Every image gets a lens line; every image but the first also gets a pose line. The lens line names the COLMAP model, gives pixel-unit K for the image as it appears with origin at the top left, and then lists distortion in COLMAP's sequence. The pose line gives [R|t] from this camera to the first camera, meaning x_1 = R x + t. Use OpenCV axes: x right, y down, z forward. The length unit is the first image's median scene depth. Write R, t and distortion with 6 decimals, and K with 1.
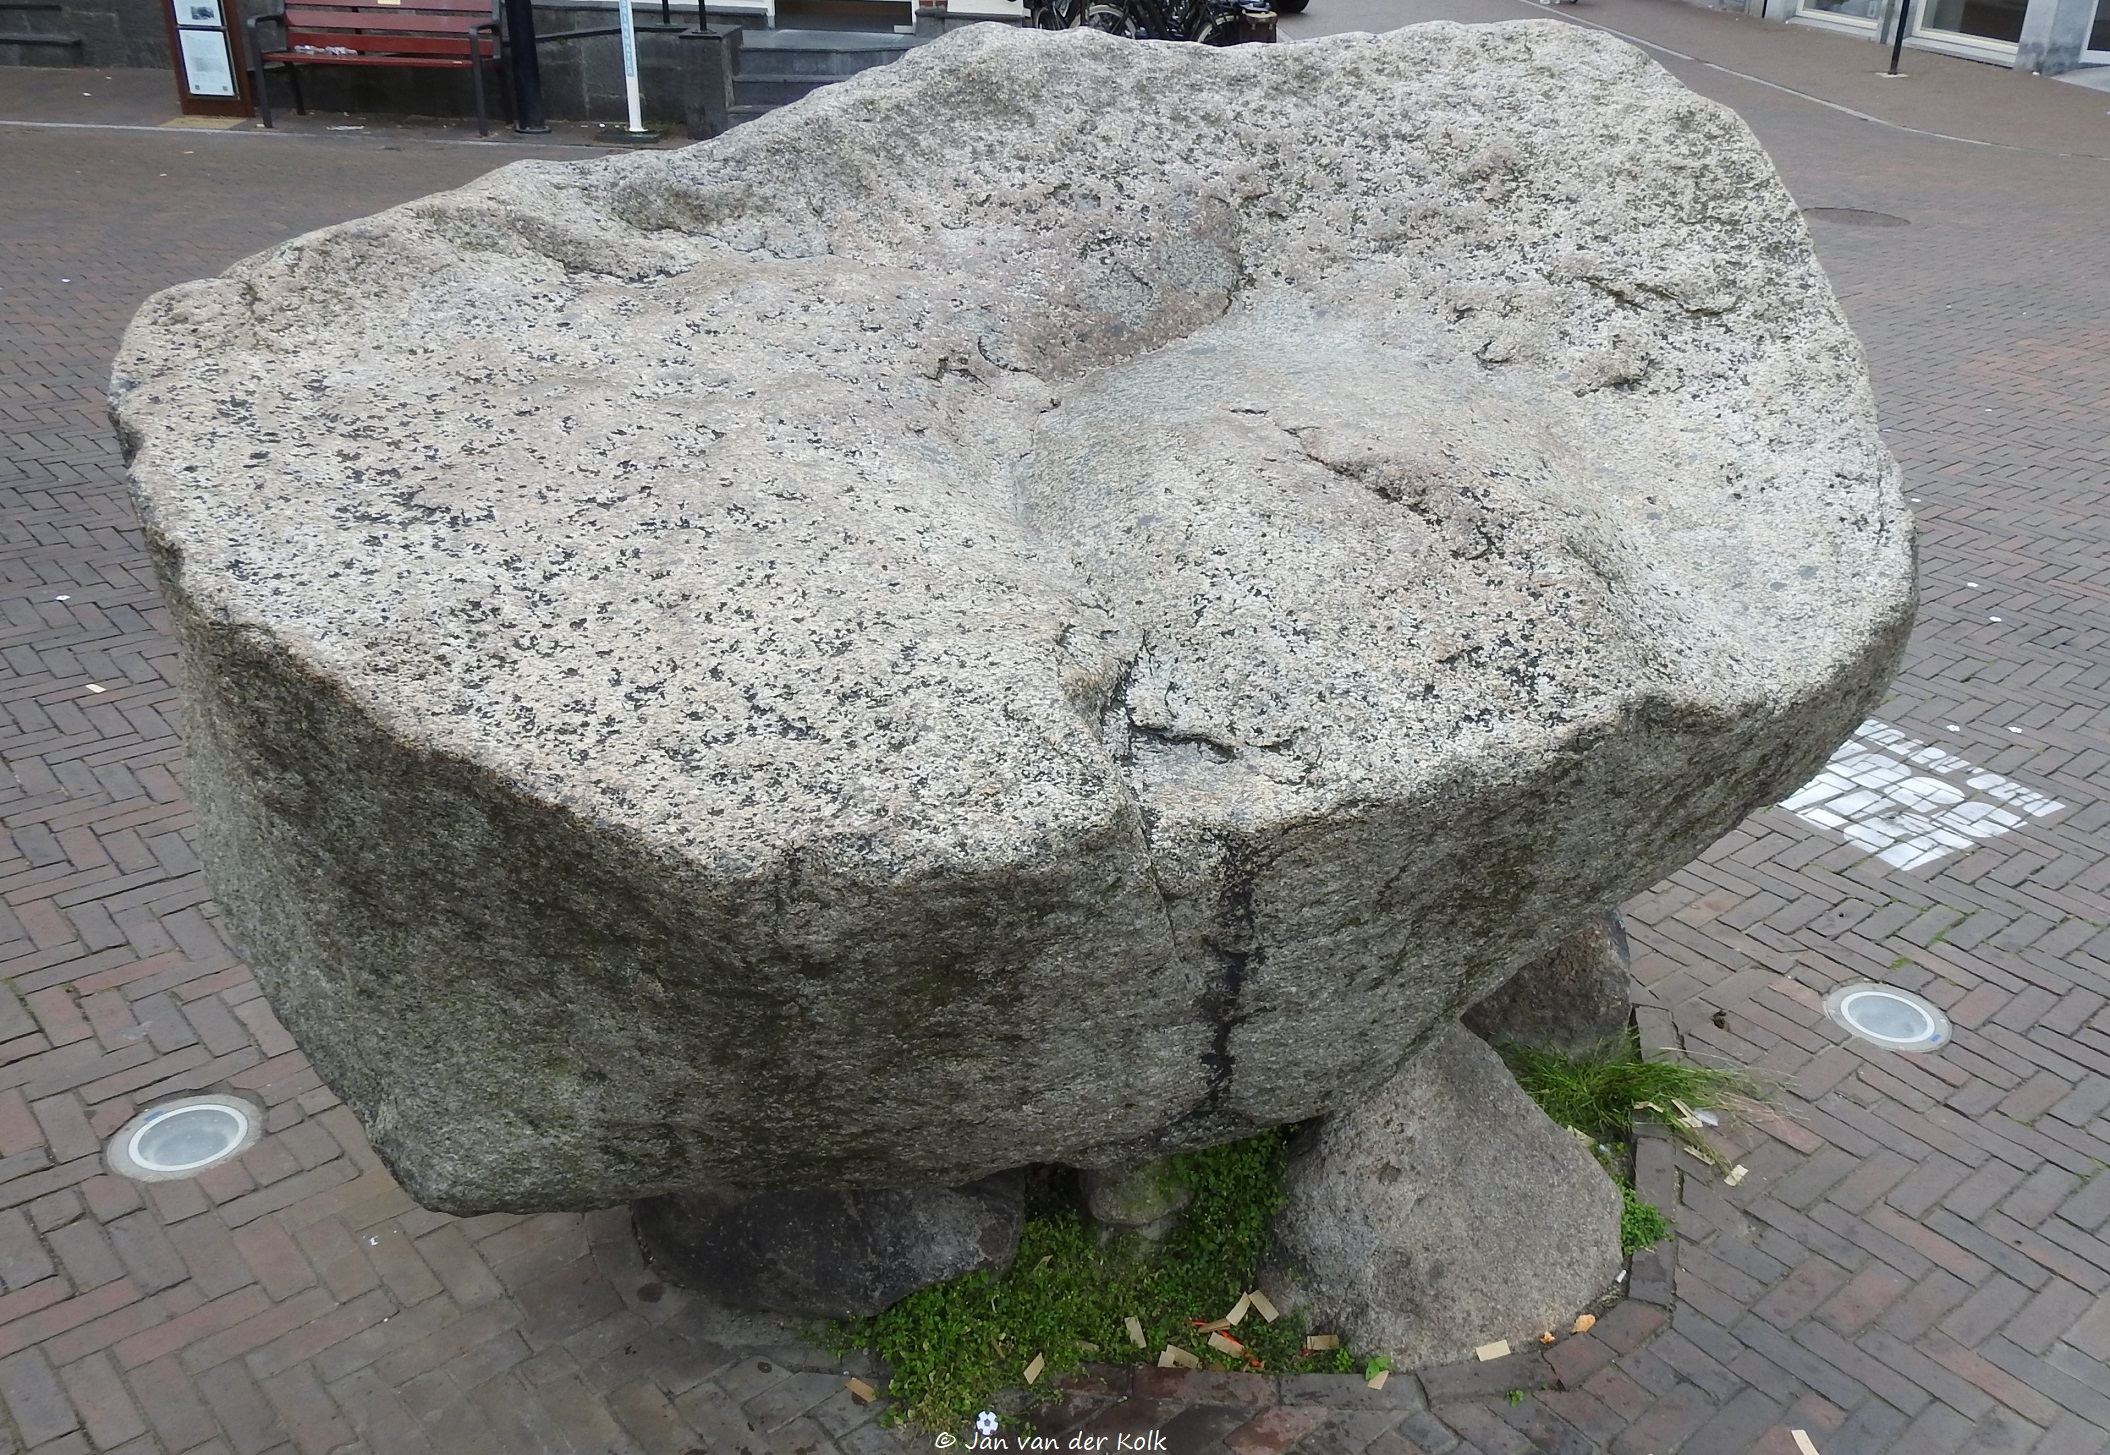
lens RADIAL K [[1677.3, 0, 1055.0], [0, 1677.3, 727.5], [0, 0, 1]] dist [0.007929, -0.007341]
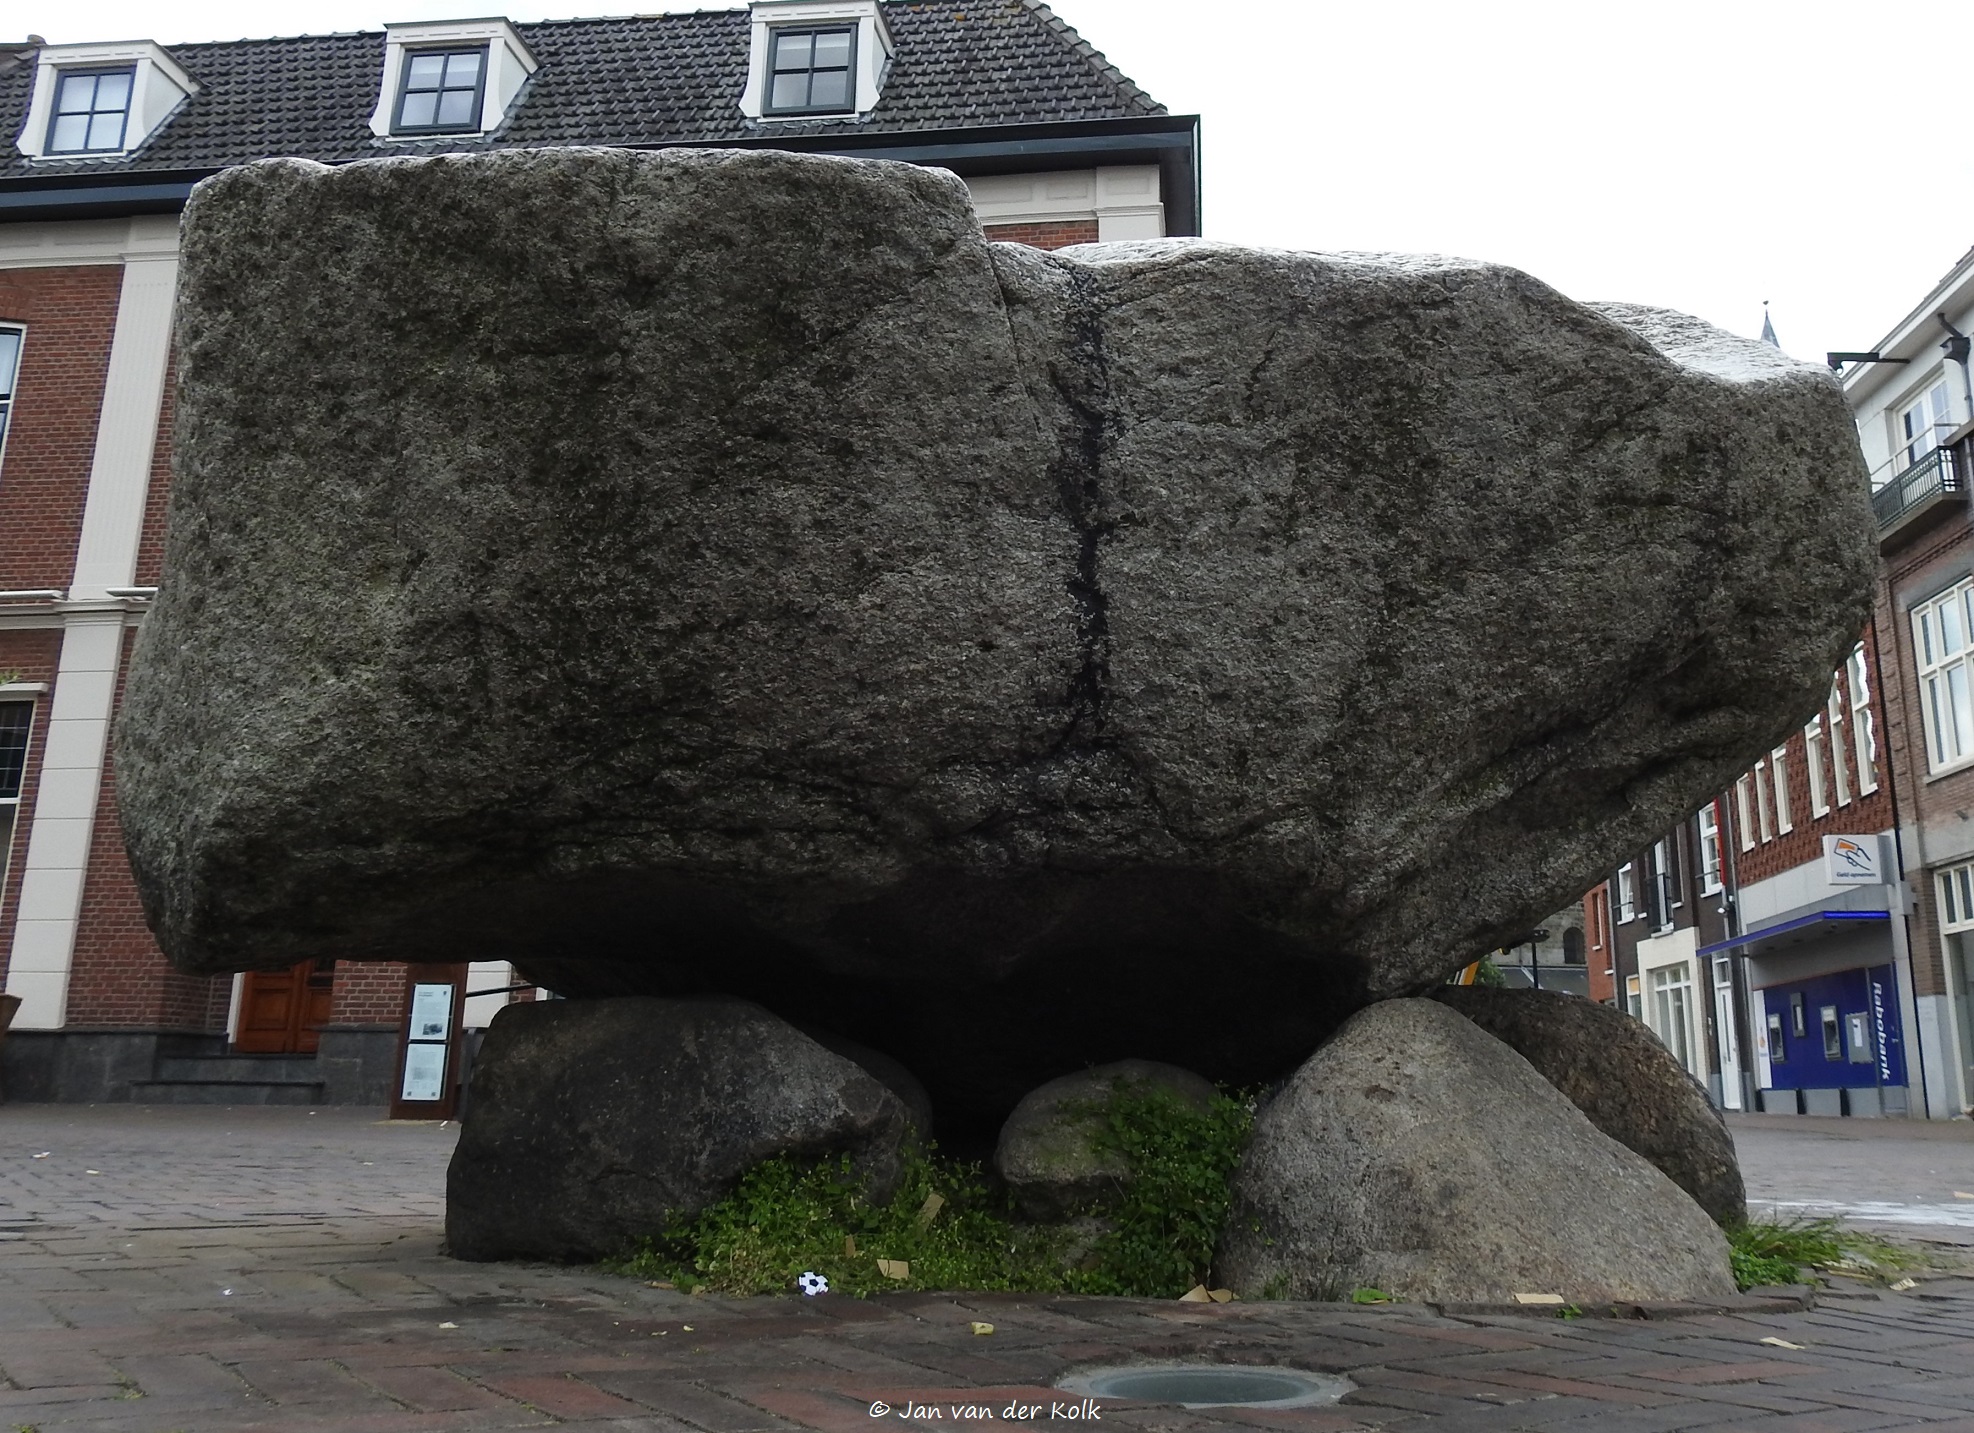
lens RADIAL K [[1688.7, 0, 1023.4], [0, 1688.7, 717.0], [0, 0, 1]] dist [0.004844, -0.001074]
pose [[0.992810, -0.017476, -0.118416, 0.173572], [-0.061940, 0.771528, -0.633173, 0.842558], [0.102427, 0.635955, 0.764899, 0.362412]]
